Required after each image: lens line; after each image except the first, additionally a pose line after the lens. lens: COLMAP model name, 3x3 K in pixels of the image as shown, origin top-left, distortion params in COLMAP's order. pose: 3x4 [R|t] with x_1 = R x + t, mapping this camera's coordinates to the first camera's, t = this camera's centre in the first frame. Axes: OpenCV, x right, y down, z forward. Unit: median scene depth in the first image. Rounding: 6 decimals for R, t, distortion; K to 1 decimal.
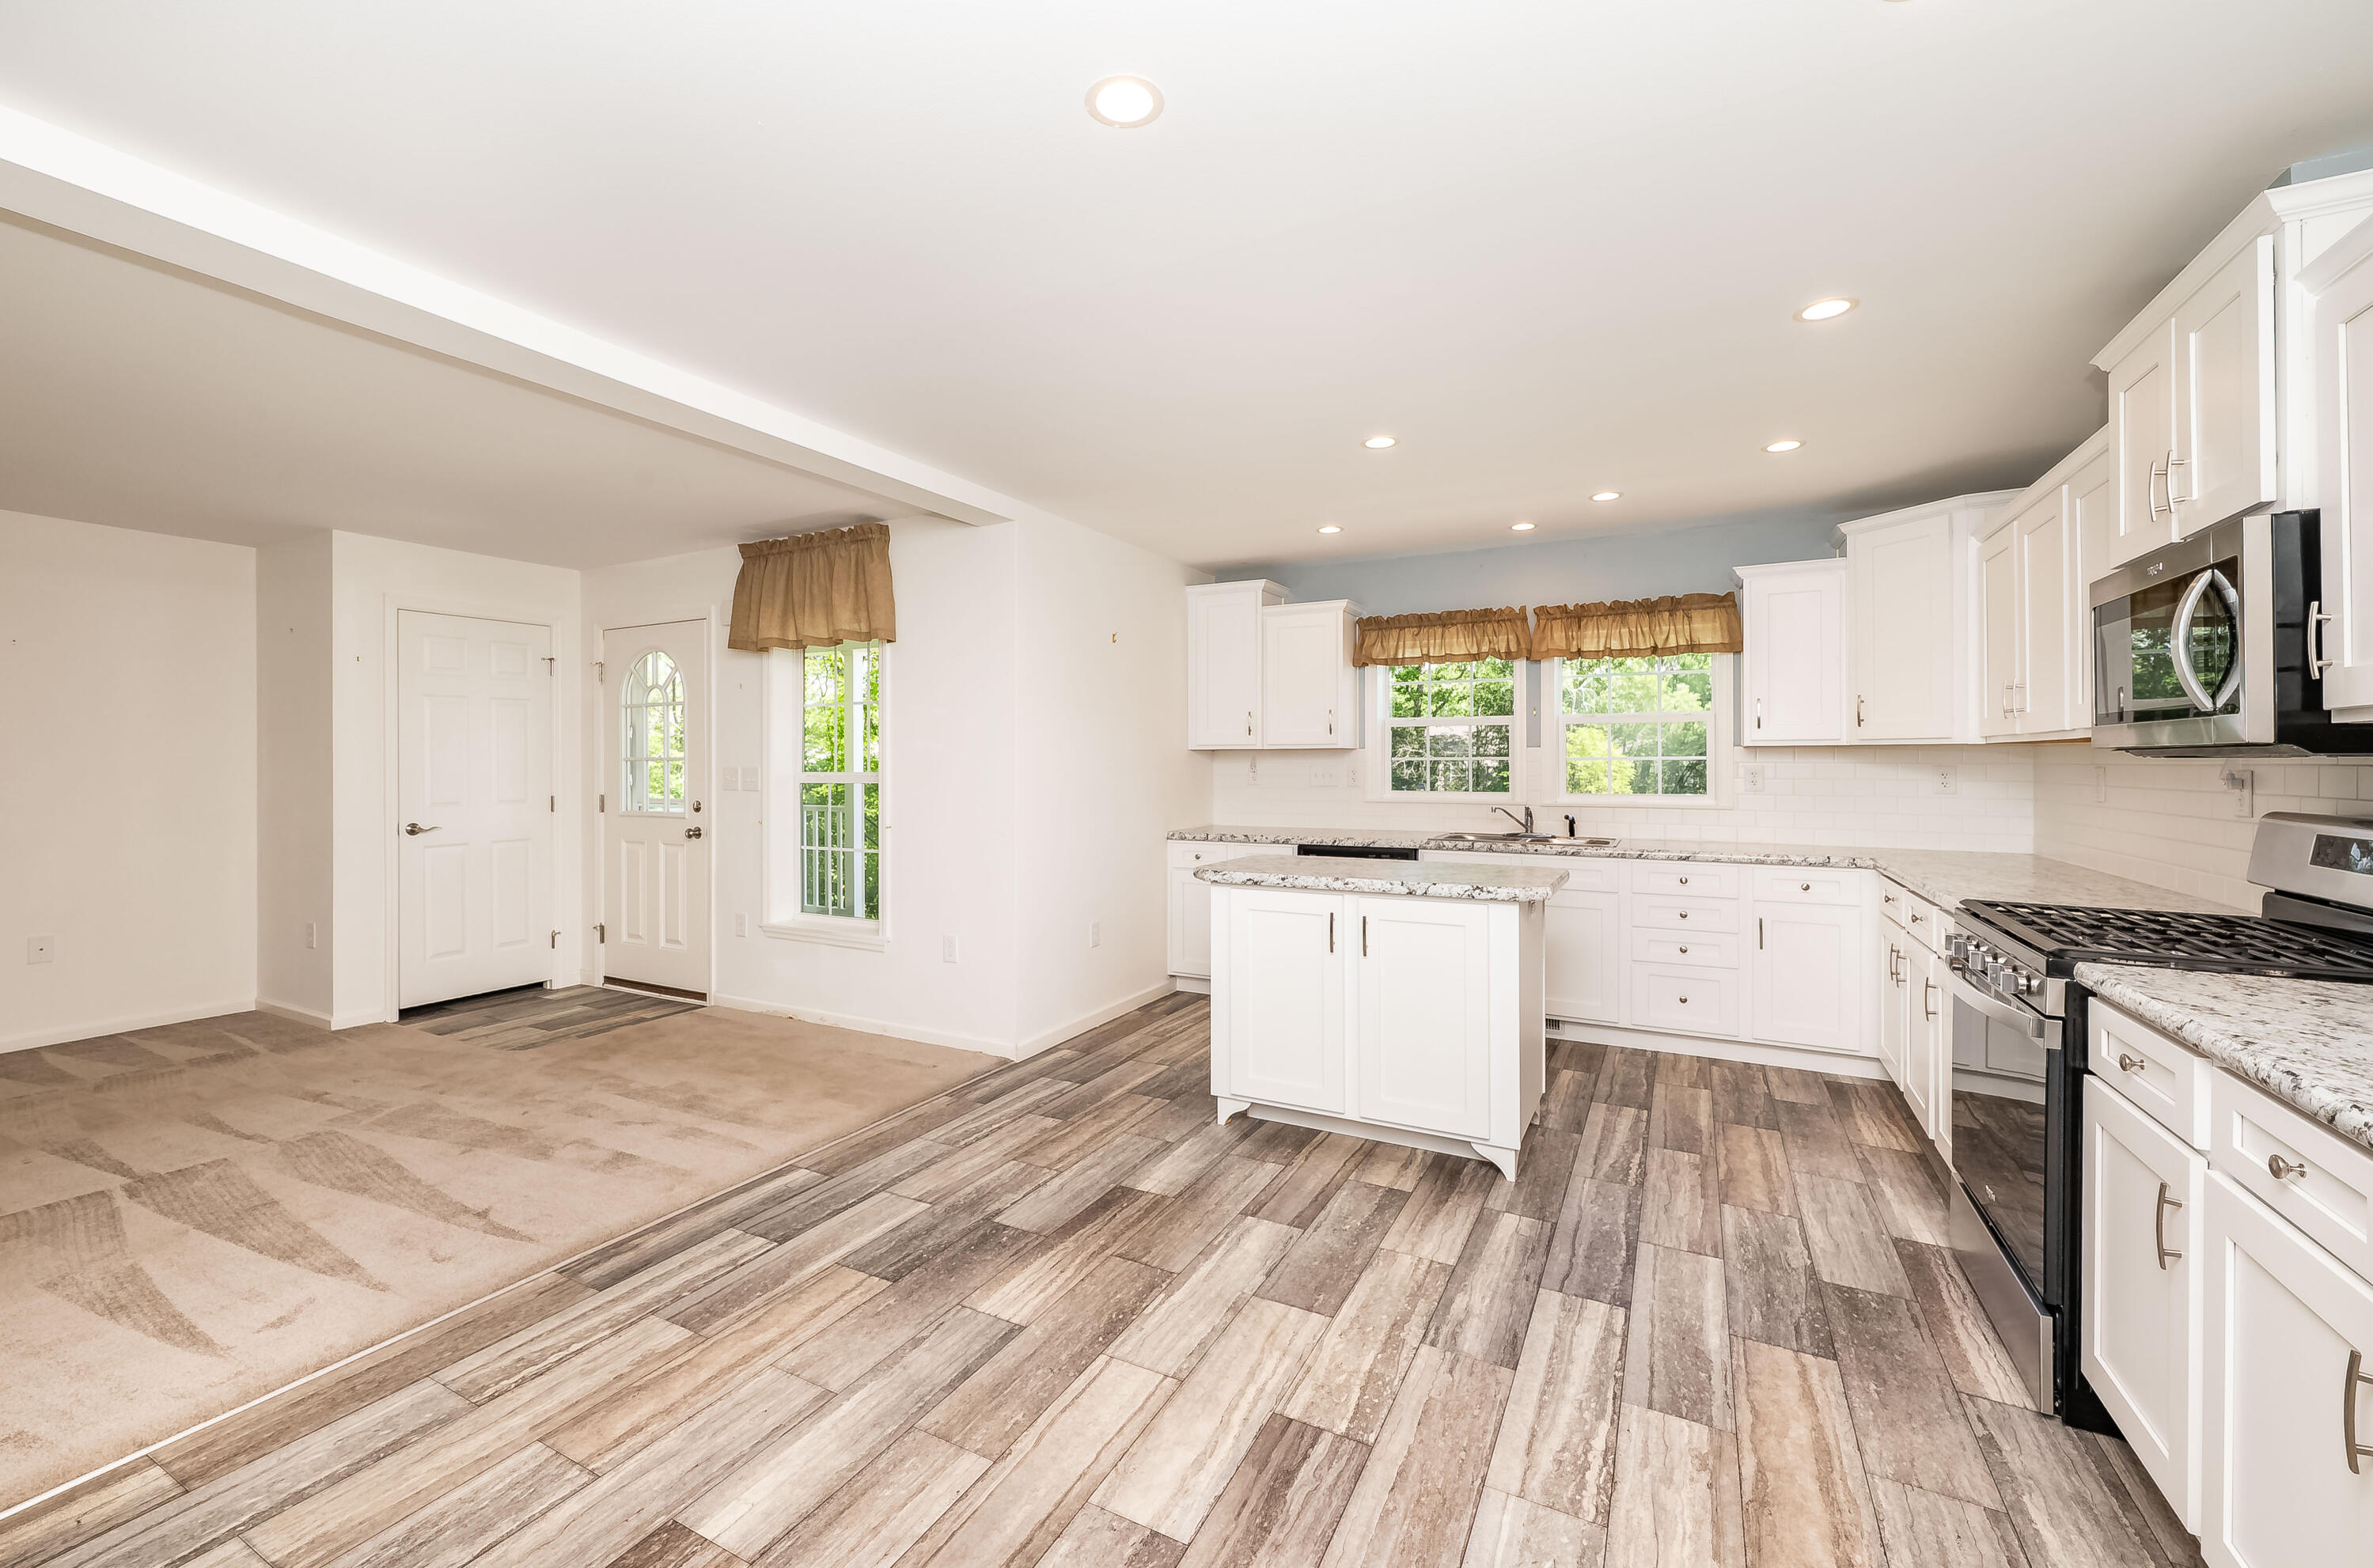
lens RADIAL K [[949.3, 0, 1196.8], [0, 949.3, 773.0], [0, 0, 1]] dist [-0.000273, -0.000179]
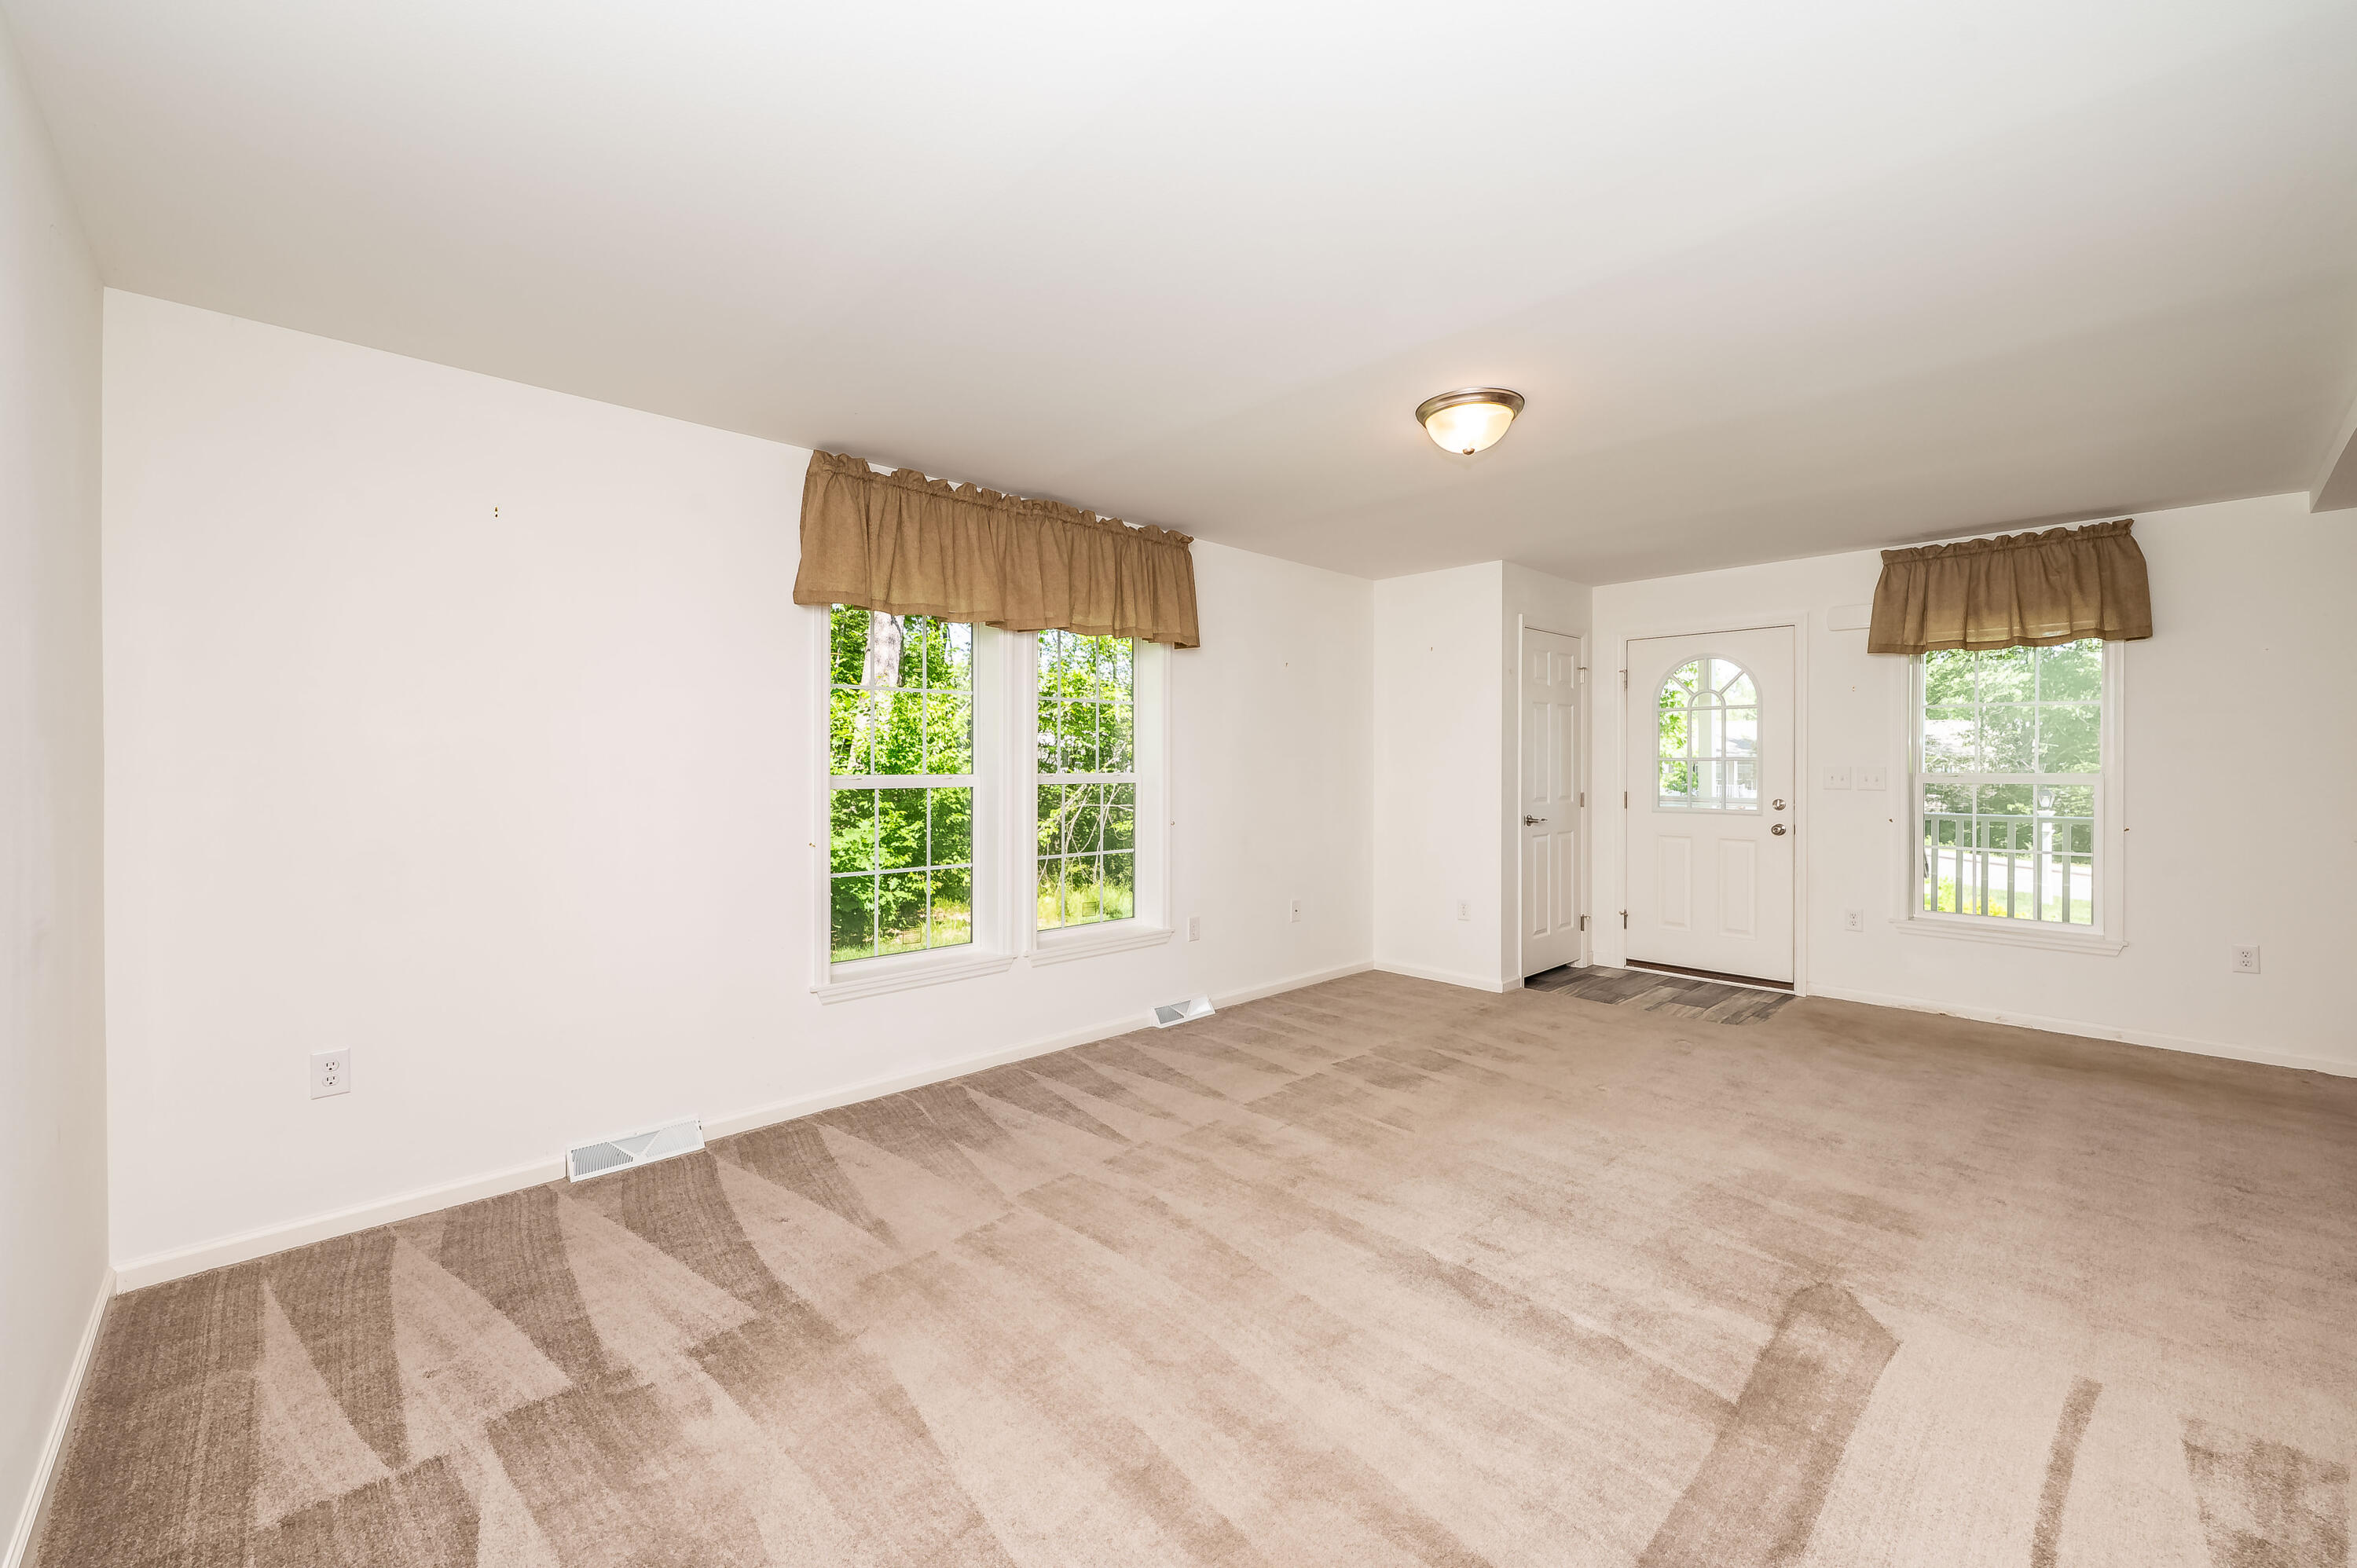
lens RADIAL K [[943.0, 0, 1187.8], [0, 943.0, 772.4], [0, 0, 1]] dist [-0.000273, -0.000179]
pose [[0.948723, 0.005927, -0.316054, -0.866980], [-0.003621, 0.999962, 0.007881, -0.005925], [0.316089, -0.006333, 0.948708, -0.203312]]
